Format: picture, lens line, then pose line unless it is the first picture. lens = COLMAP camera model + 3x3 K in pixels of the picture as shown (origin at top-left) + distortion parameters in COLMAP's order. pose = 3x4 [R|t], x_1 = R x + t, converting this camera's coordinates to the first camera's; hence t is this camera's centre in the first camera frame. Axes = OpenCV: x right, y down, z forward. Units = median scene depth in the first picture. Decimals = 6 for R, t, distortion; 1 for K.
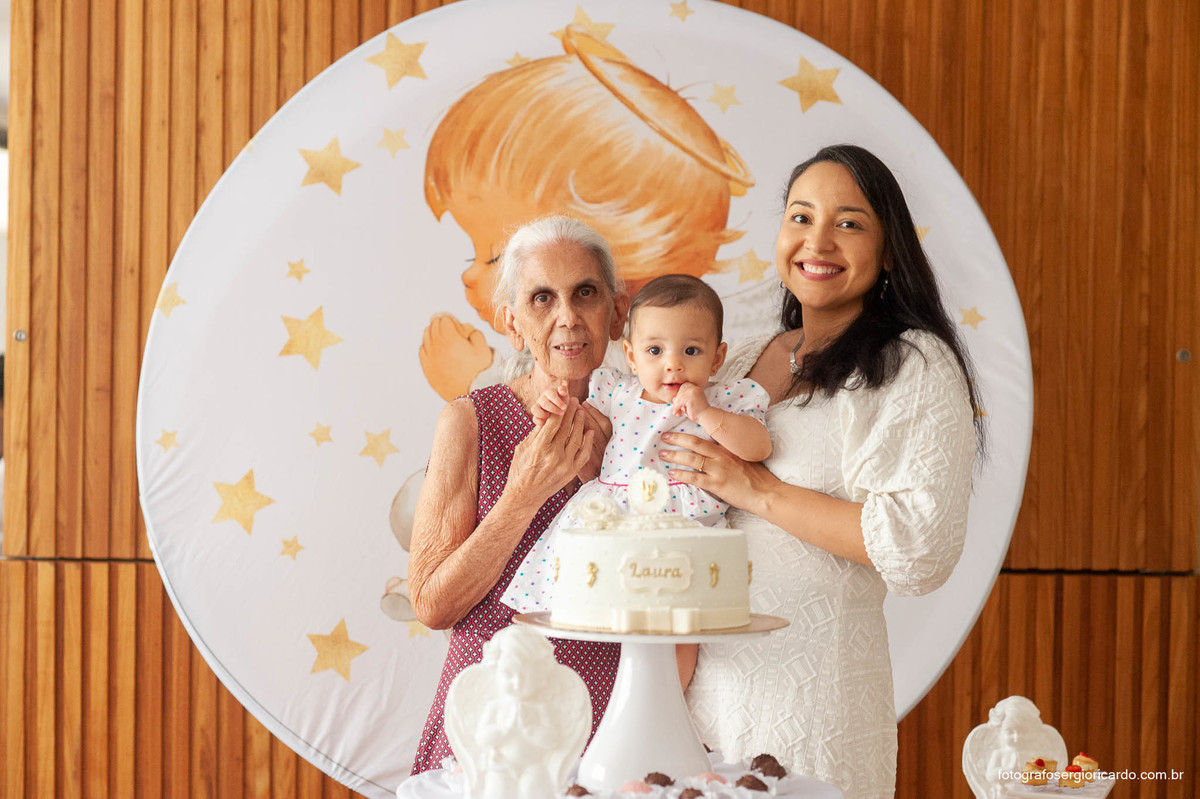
lens RADIAL K [[2912.5, 0, 600.0], [0, 2912.5, 399.5], [0, 0, 1]] dist [0.019753, -0.826803]
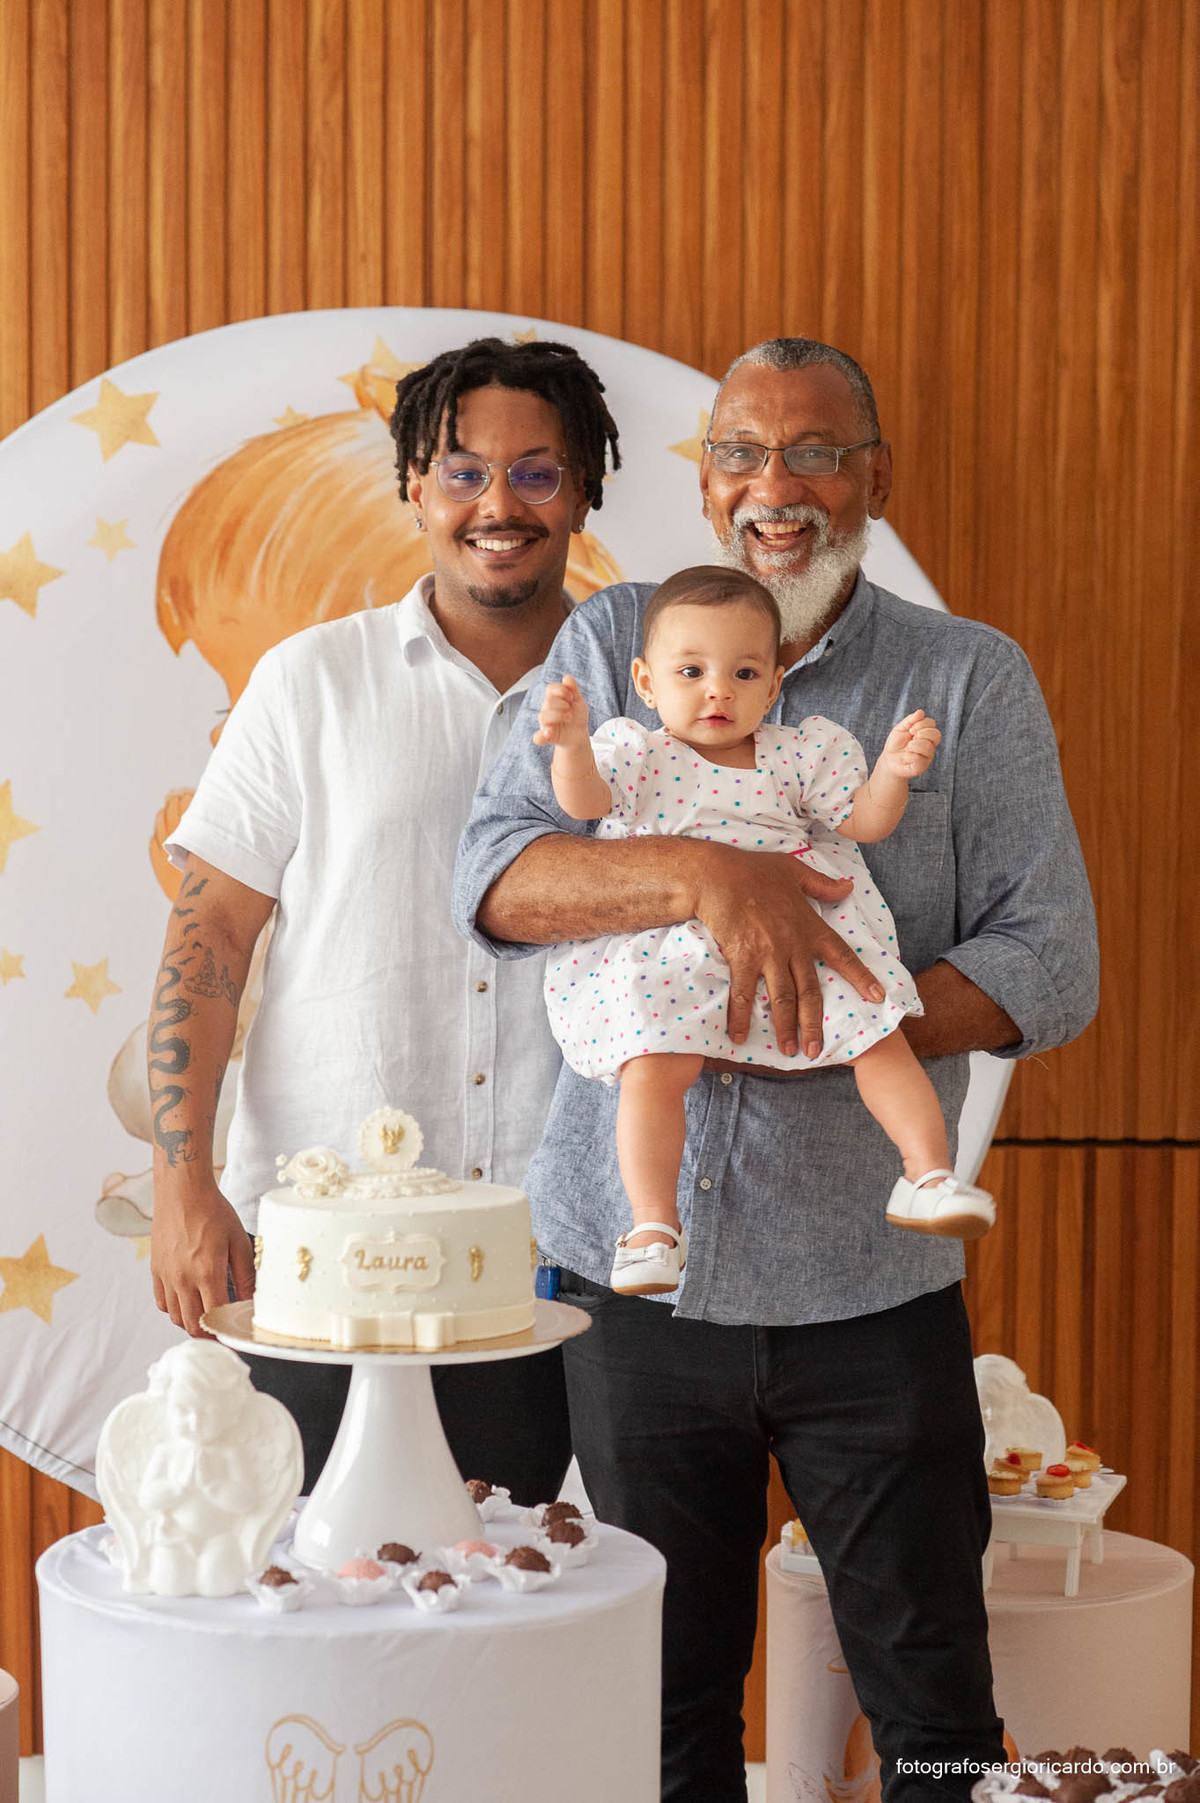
lens RADIAL K [[4376.0, 0, 575.2], [0, 4376.0, 899.2], [0, 0, 1]] dist [0.019753, -0.826803]
pose [[0.999947, -0.007315, -0.007303, 0.045851], [0.007632, 0.998986, 0.044372, -0.048256], [0.006971, -0.044426, 0.998988, -0.038832]]
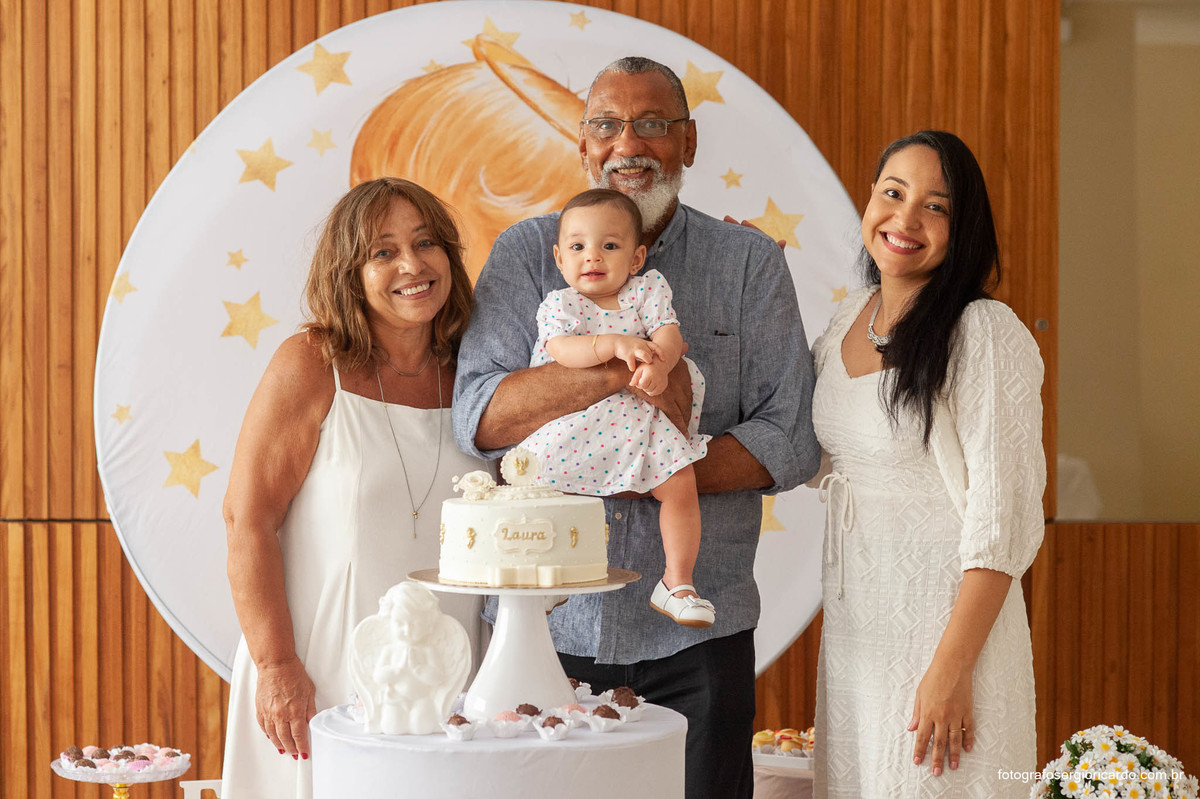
lens RADIAL K [[2952.6, 0, 600.0], [0, 2952.6, 399.5], [0, 0, 1]] dist [-0.008431, -0.481118]
pose [[0.999917, -0.012023, 0.004685, 0.028631], [0.011915, 0.999677, 0.022469, -0.014420], [-0.004953, -0.022411, 0.999737, -0.127197]]
